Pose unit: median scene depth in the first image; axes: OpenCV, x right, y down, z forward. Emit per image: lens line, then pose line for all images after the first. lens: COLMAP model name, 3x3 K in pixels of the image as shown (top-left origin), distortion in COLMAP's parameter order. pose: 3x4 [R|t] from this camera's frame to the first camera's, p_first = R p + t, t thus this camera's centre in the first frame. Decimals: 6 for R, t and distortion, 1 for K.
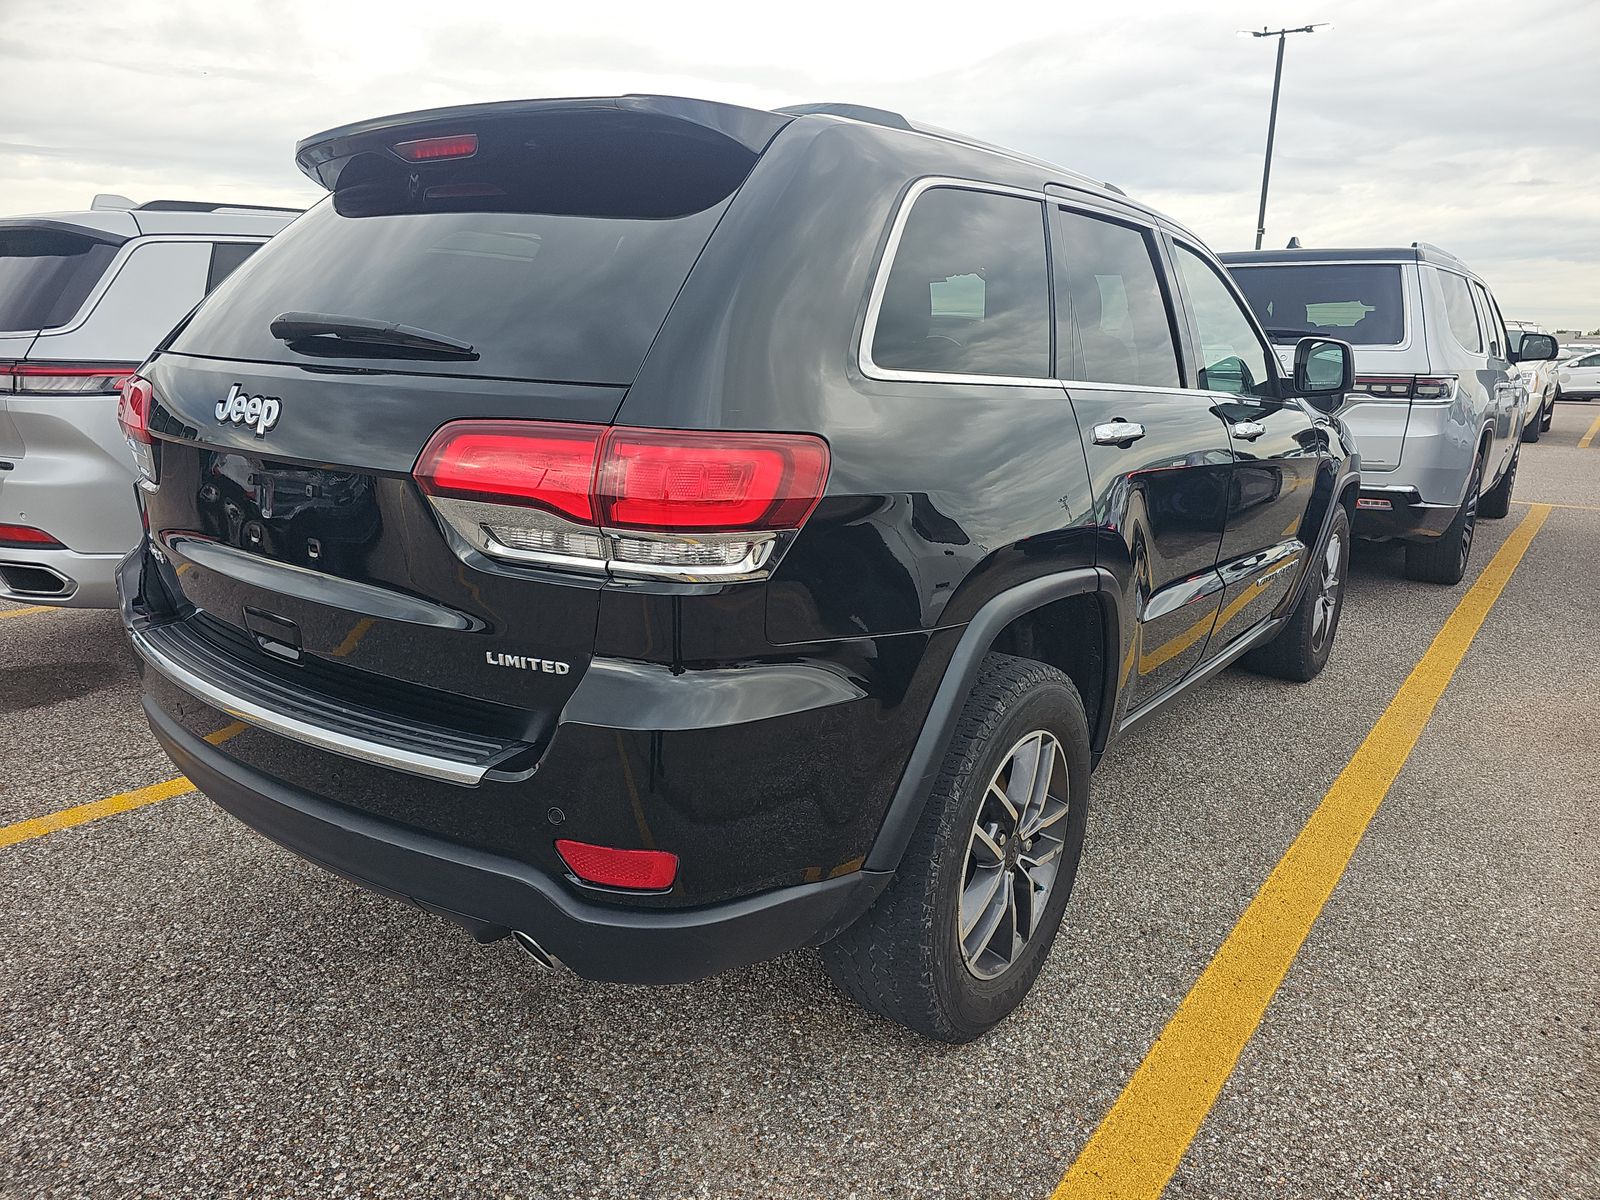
lens RADIAL K [[1067.6, 0, 814.4], [0, 1067.6, 600.2], [0, 0, 1]] dist [0.045790, -0.039297]
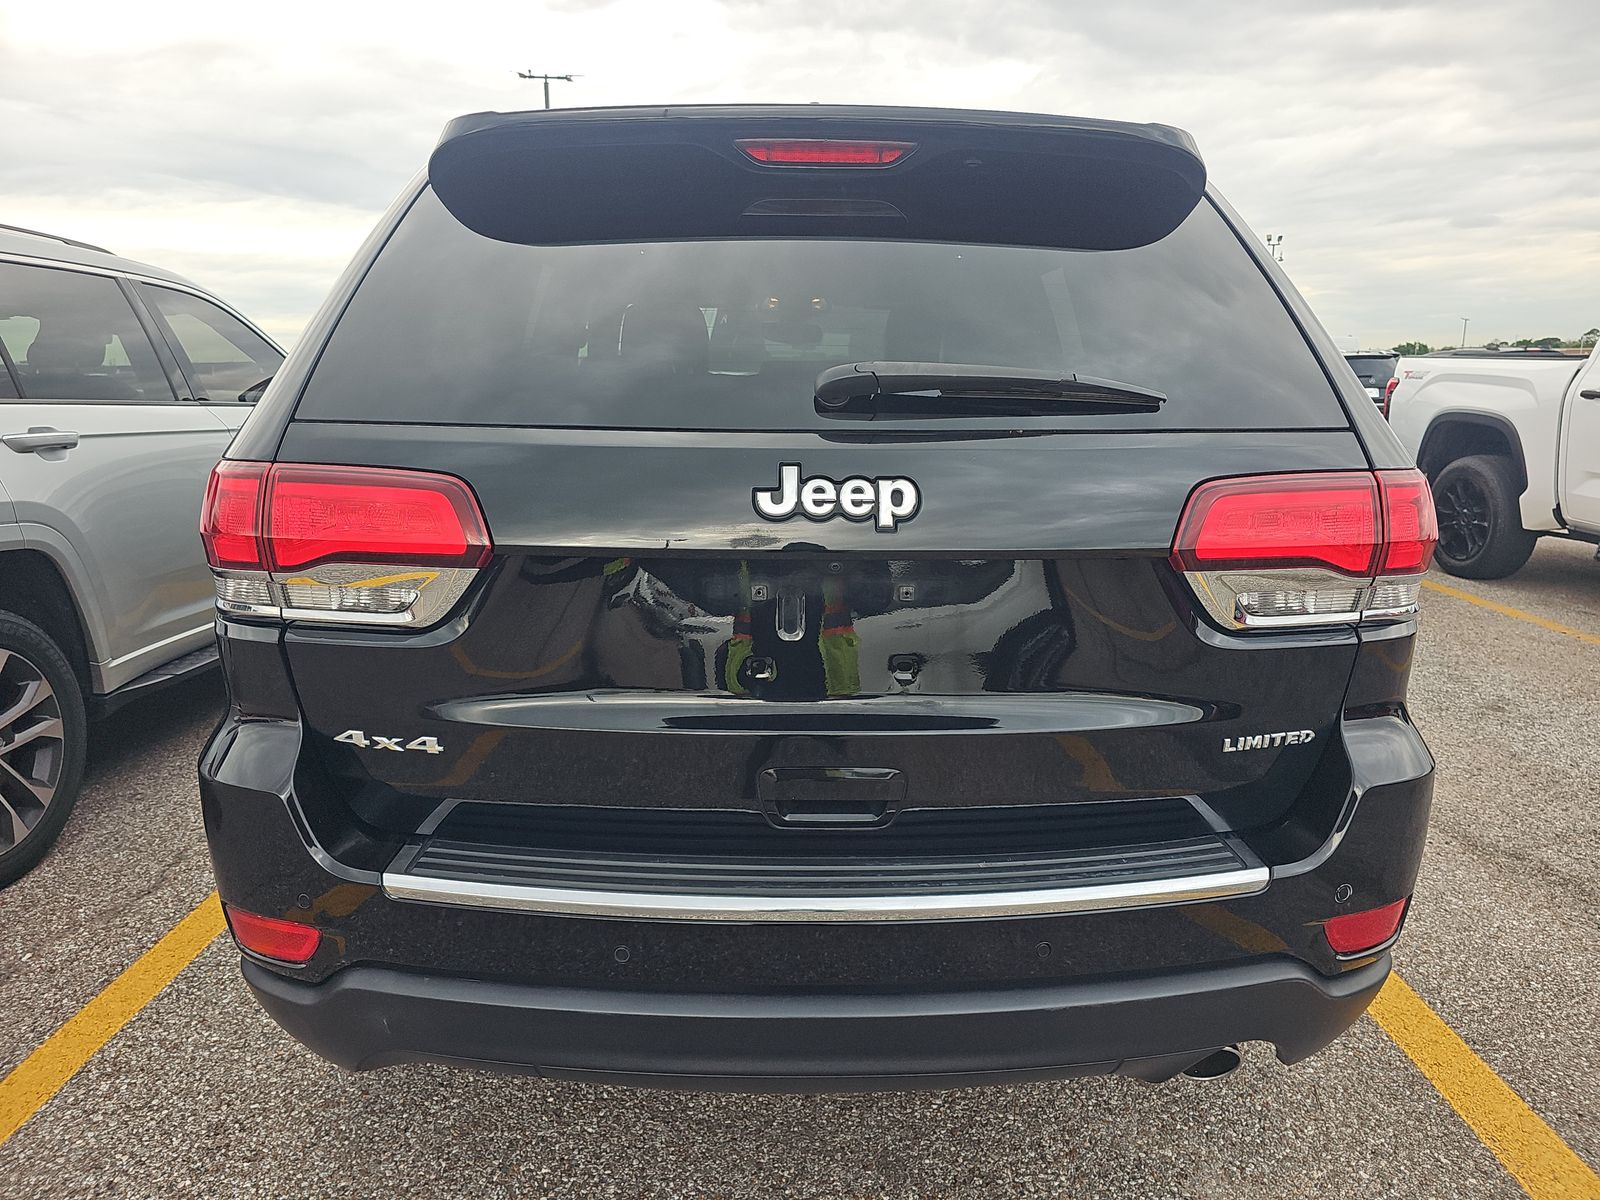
lens RADIAL K [[1067.6, 0, 806.3], [0, 1067.6, 597.0], [0, 0, 1]] dist [0.045790, -0.039297]
pose [[0.788343, -0.149389, 0.596823, -0.966316], [0.164010, 0.985997, 0.030162, -0.133265], [-0.592972, 0.074107, 0.801806, 0.436161]]
